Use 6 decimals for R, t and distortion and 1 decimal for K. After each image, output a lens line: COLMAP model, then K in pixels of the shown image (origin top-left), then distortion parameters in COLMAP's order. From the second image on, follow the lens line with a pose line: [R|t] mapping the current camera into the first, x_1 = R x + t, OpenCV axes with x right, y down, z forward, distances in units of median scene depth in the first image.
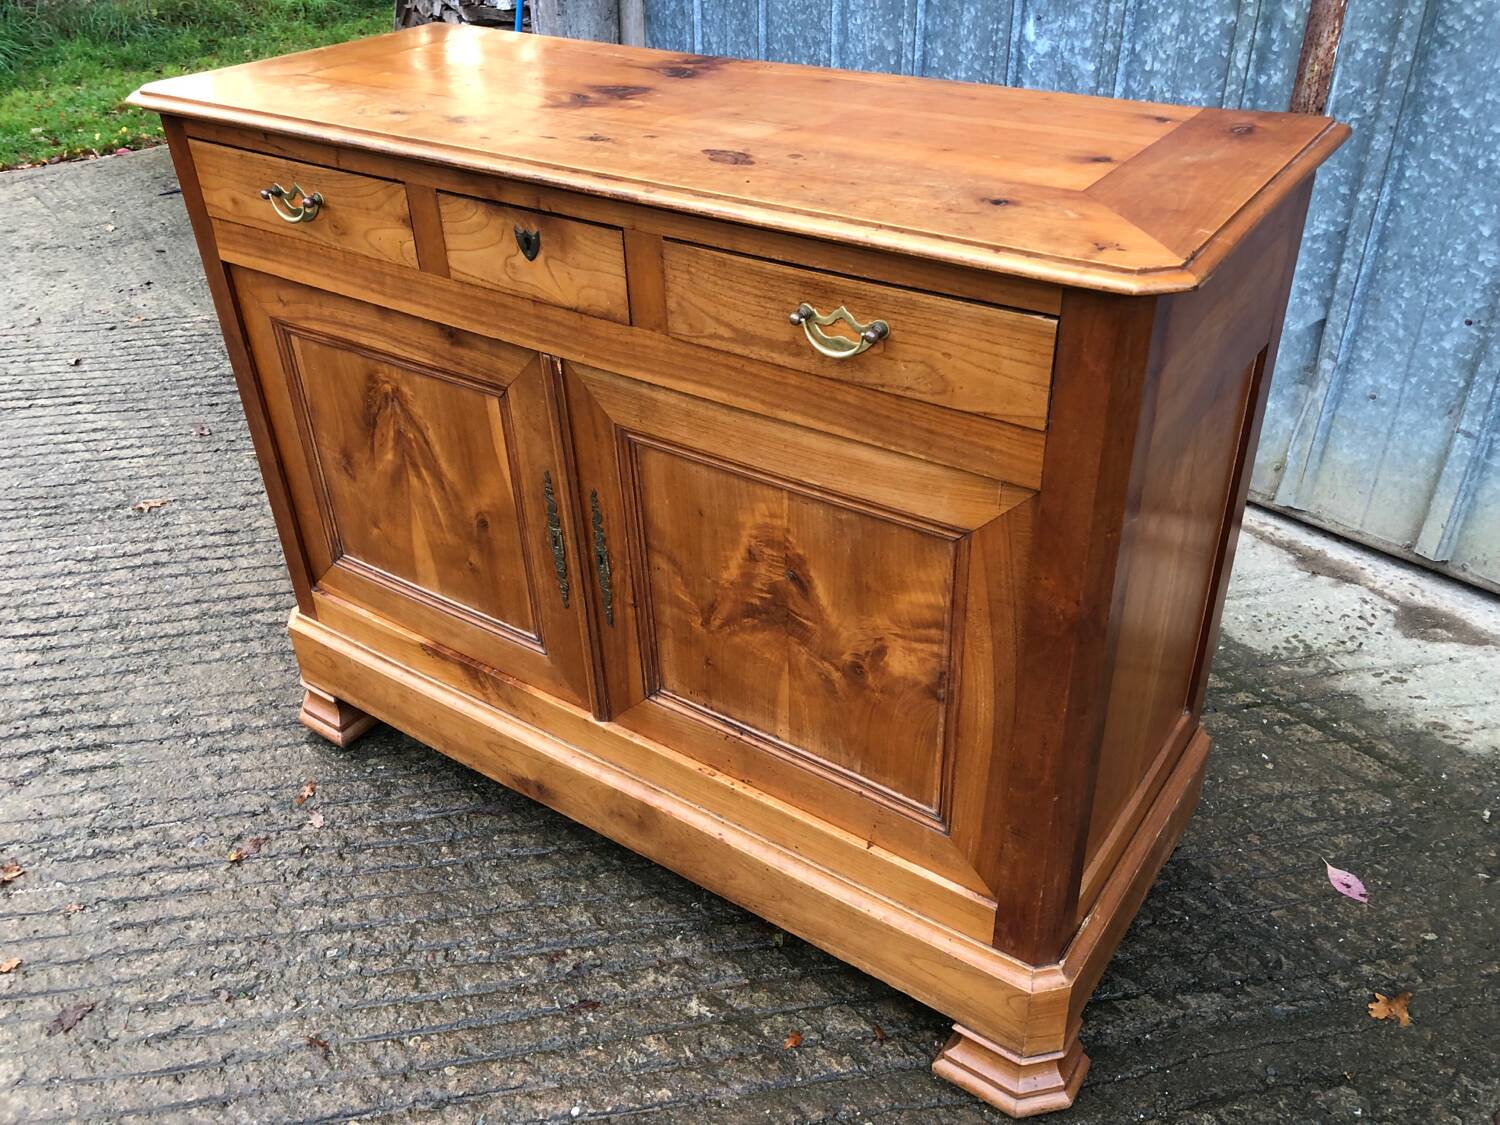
lens RADIAL K [[1229.1, 0, 762.9], [0, 1229.1, 546.8], [0, 0, 1]] dist [0.039591, -0.044456]
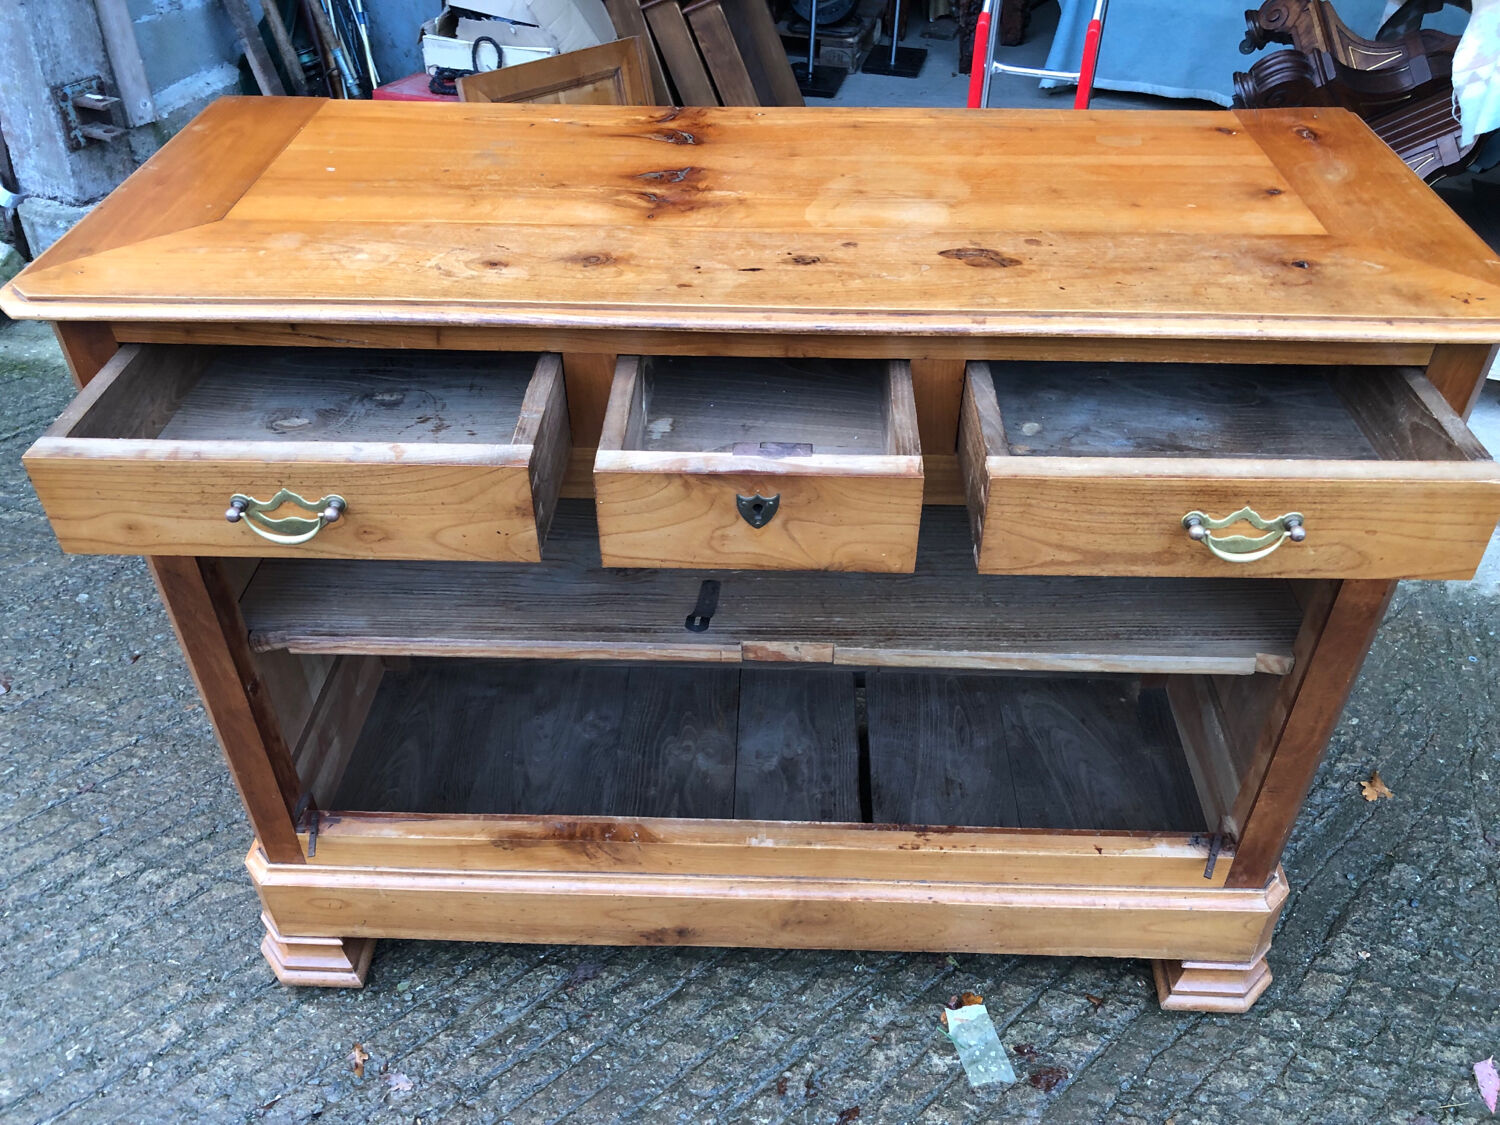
lens RADIAL K [[1229.1, 0, 758.8], [0, 1229.1, 551.9], [0, 0, 1]] dist [0.039591, -0.044456]
pose [[0.841461, -0.314243, 0.439539, -0.517320], [0.268788, 0.949135, 0.164000, -0.240110], [-0.468718, -0.019857, 0.883125, 0.194426]]
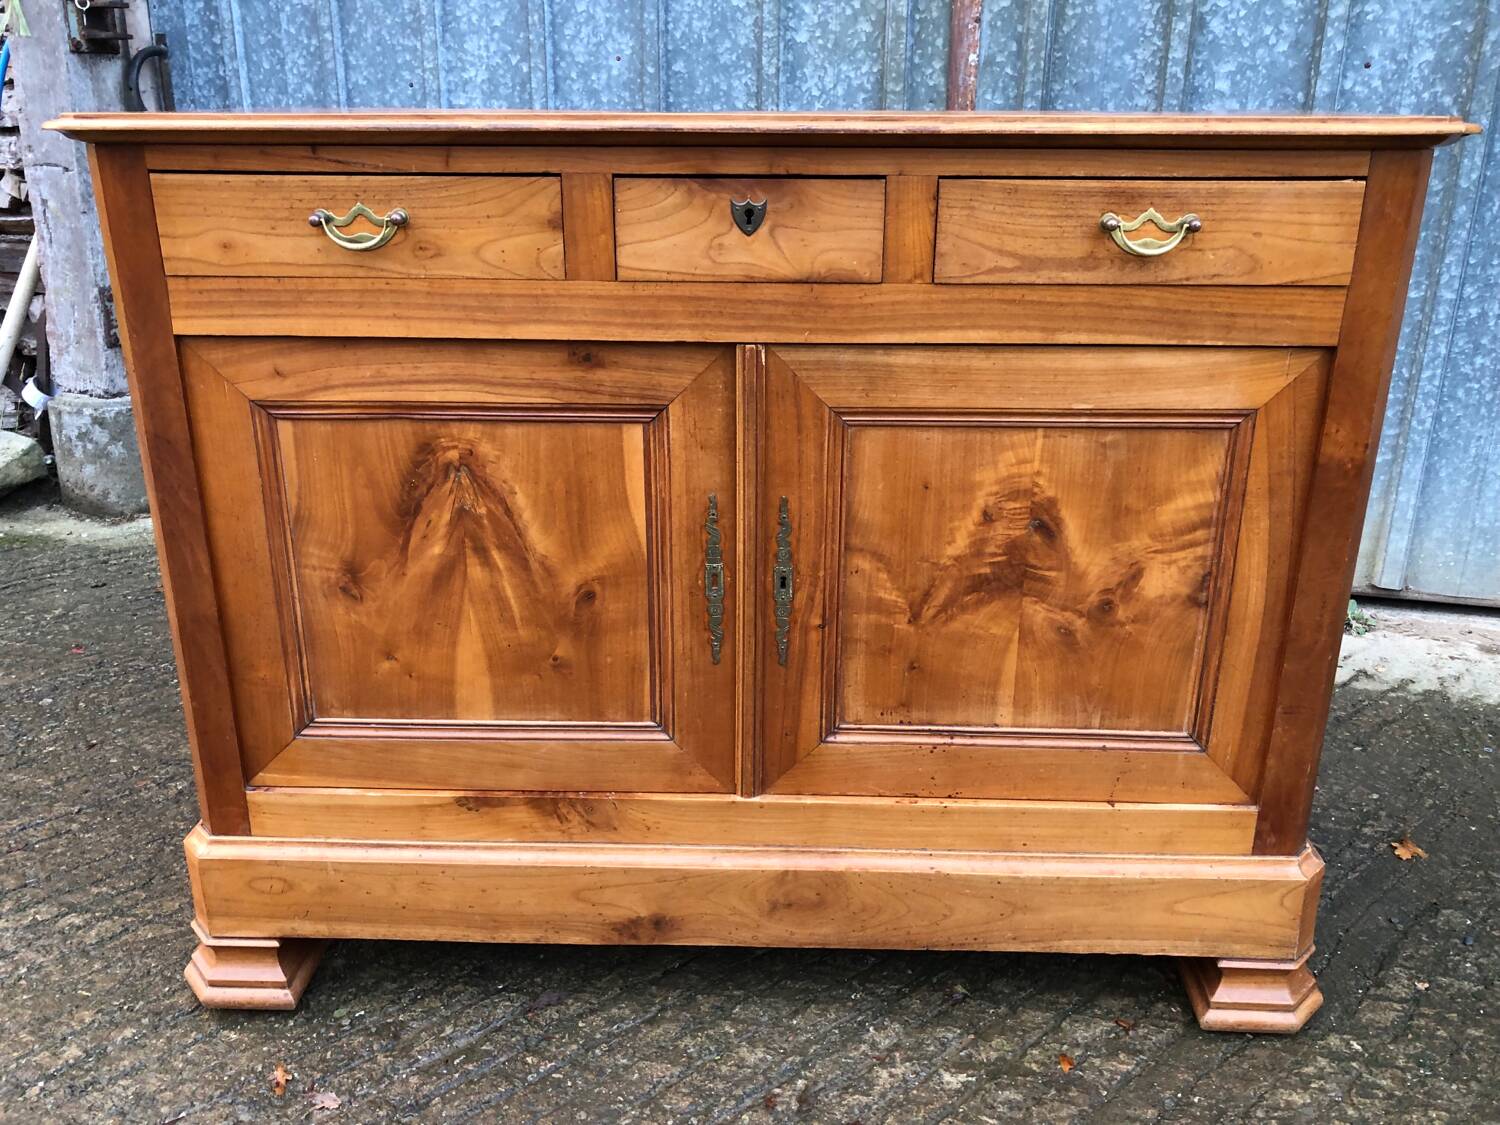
lens RADIAL K [[1229.1, 0, 749.3], [0, 1229.1, 540.1], [0, 0, 1]] dist [0.039591, -0.044456]
pose [[0.839703, -0.154852, 0.520499, -0.601917], [0.267911, 0.951847, -0.149031, 0.105908], [-0.472358, 0.264589, 0.840756, 0.241009]]
